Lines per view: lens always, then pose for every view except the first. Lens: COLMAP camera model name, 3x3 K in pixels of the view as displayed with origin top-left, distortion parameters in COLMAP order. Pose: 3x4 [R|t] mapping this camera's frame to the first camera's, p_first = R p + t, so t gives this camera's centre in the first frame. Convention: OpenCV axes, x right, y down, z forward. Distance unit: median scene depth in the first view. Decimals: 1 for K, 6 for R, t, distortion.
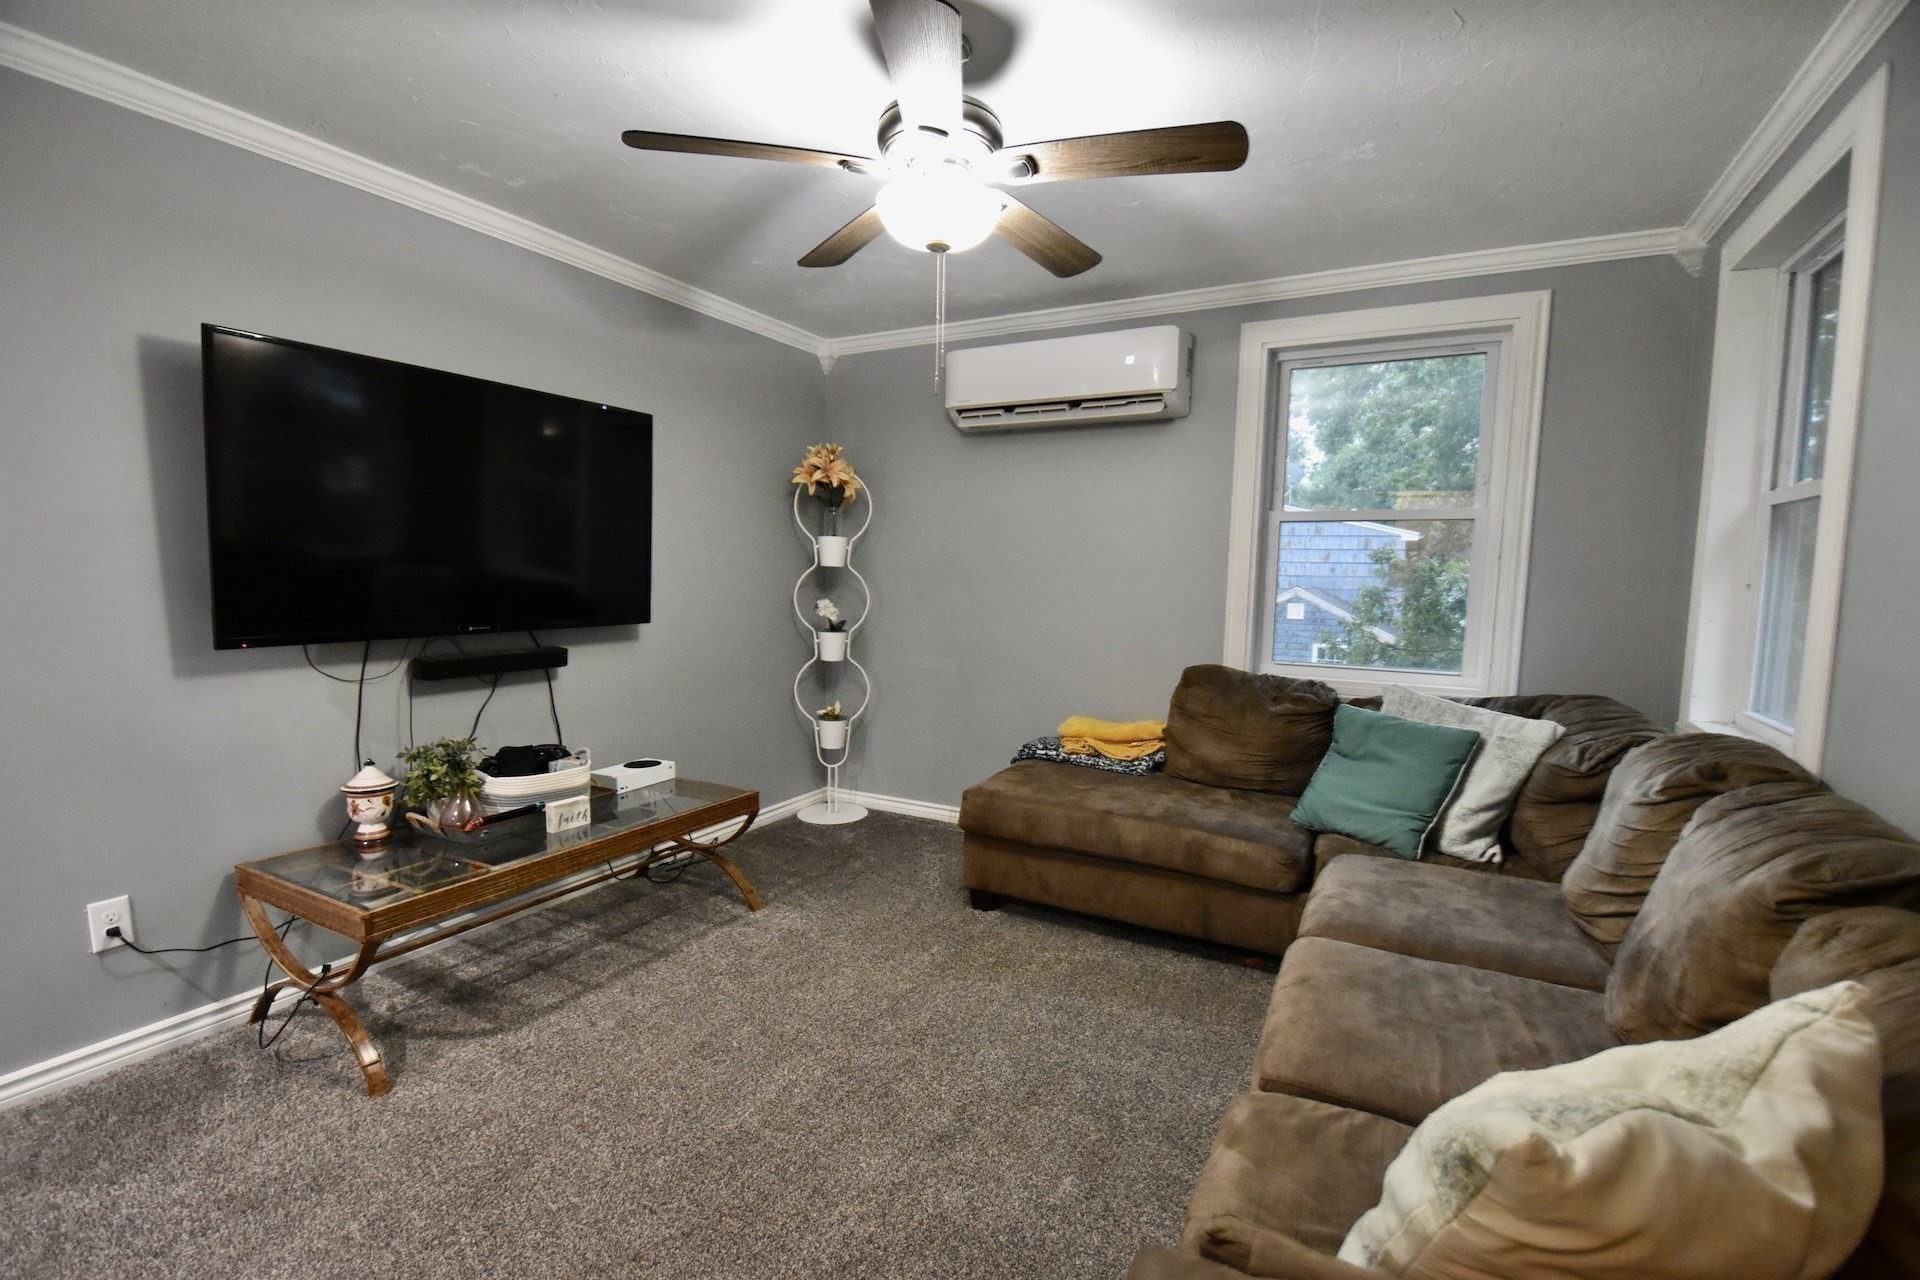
lens RADIAL K [[843.4, 0, 982.0], [0, 843.4, 663.2], [0, 0, 1]] dist [0.013957, -0.022610]
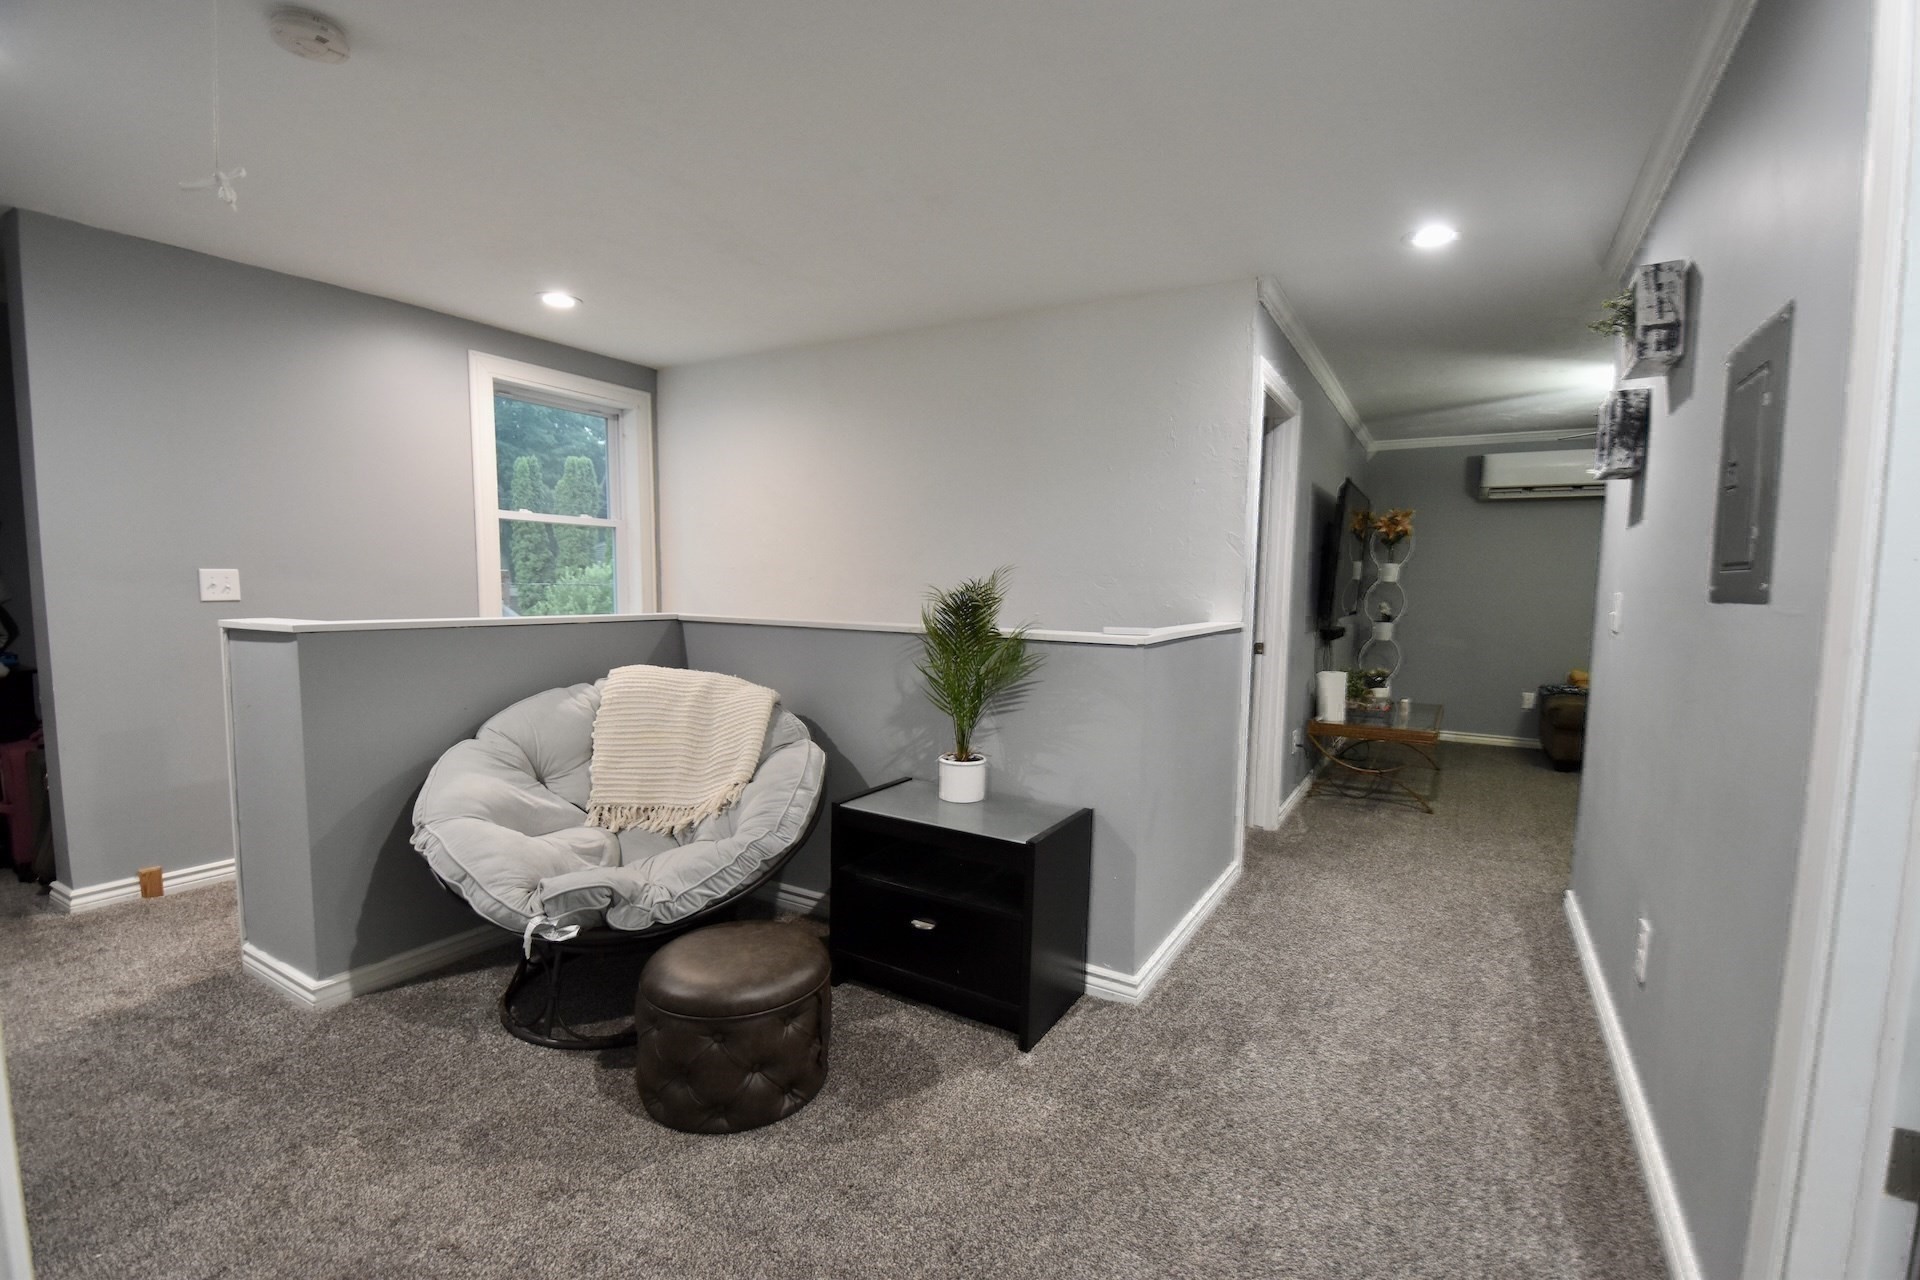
lens RADIAL K [[843.4, 0, 982.0], [0, 843.4, 663.2], [0, 0, 1]] dist [0.013957, -0.022610]
pose [[0.999494, -0.000251, -0.031816, -1.137744], [-0.000174, 0.999911, -0.013352, 0.078669], [0.031817, 0.013350, 0.999405, -0.804236]]
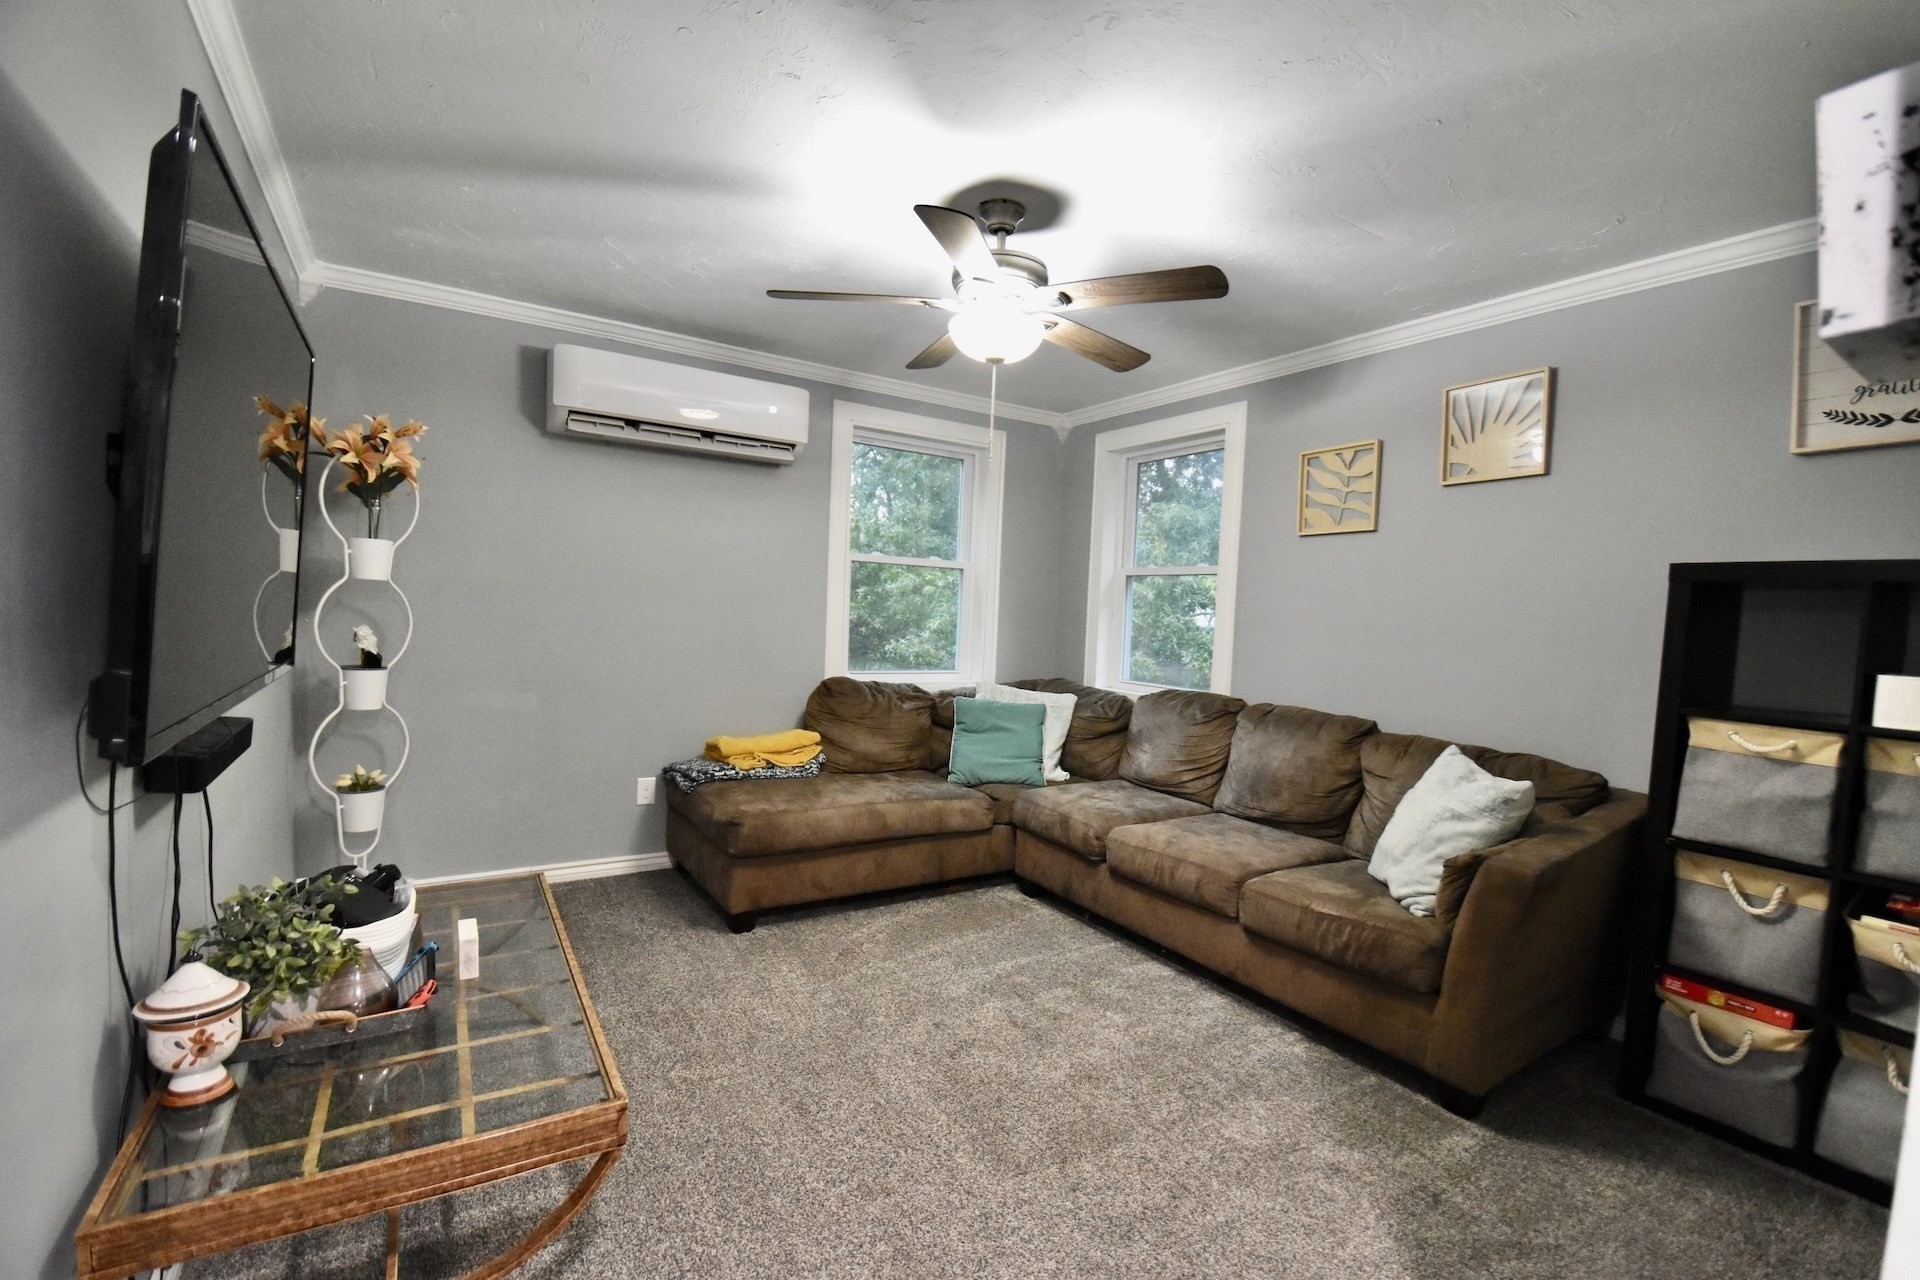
lens RADIAL K [[843.4, 0, 982.0], [0, 843.4, 663.2], [0, 0, 1]] dist [0.013957, -0.022610]
pose [[0.488355, -0.049794, 0.871223, -0.702514], [0.058909, 0.997974, 0.024017, -0.035704], [-0.870655, 0.039594, 0.490299, 0.232296]]
